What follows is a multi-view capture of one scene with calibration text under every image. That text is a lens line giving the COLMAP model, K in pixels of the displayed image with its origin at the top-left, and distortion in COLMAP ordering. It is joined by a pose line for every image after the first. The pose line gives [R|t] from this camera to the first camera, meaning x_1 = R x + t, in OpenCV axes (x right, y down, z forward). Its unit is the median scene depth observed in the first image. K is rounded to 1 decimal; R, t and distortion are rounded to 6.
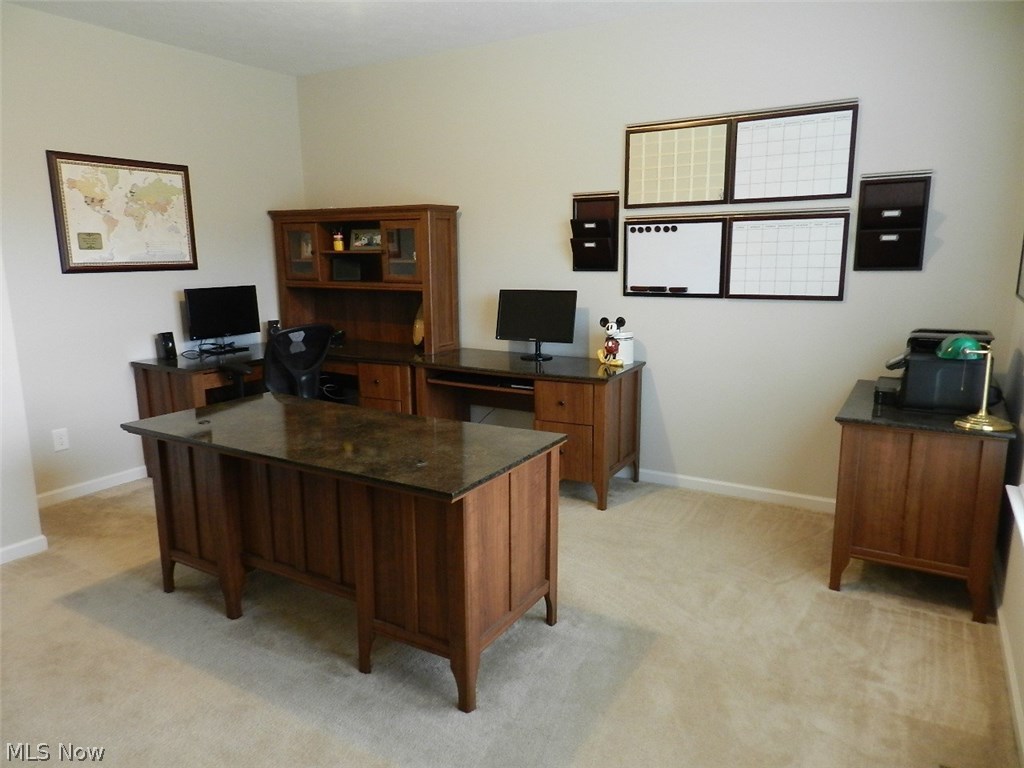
lens RADIAL K [[698.3, 0, 512.0], [0, 698.3, 384.0], [0, 0, 1]] dist [0.022200, -0.001611]
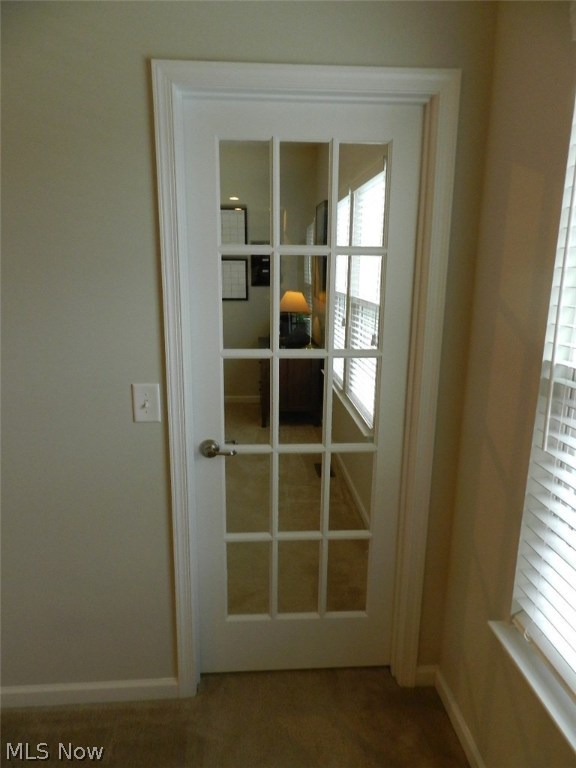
lens RADIAL K [[523.7, 0, 288.0], [0, 523.7, 384.0], [0, 0, 1]] dist [0.022200, -0.001611]
pose [[0.824719, -0.109343, 0.554871, -0.350333], [0.089226, 0.994001, 0.063258, 0.043730], [-0.558459, -0.002661, 0.829528, -0.391598]]
